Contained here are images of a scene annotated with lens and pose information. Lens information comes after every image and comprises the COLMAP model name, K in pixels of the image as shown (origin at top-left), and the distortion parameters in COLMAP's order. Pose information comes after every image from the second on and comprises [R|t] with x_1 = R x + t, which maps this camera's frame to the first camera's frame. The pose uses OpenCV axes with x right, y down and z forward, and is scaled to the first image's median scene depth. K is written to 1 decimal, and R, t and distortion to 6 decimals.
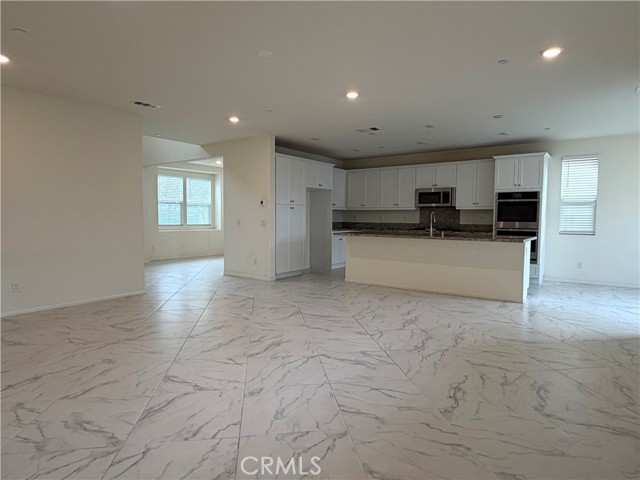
lens RADIAL K [[385.9, 0, 319.6], [0, 385.9, 239.7], [0, 0, 1]] dist [0.004044, 0.003073]
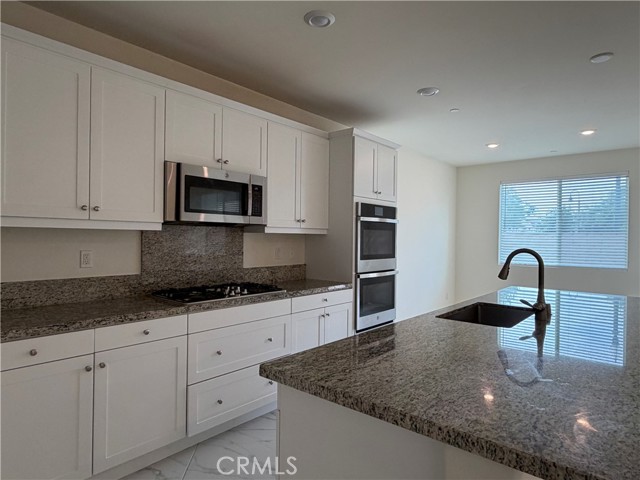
lens RADIAL K [[385.9, 0, 319.6], [0, 385.9, 238.7], [0, 0, 1]] dist [0.004044, 0.003073]
pose [[0.098767, -0.006280, 0.995091, -0.036250], [0.046579, 0.998913, 0.001681, -0.070931], [-0.994020, 0.046184, 0.098952, 0.908596]]
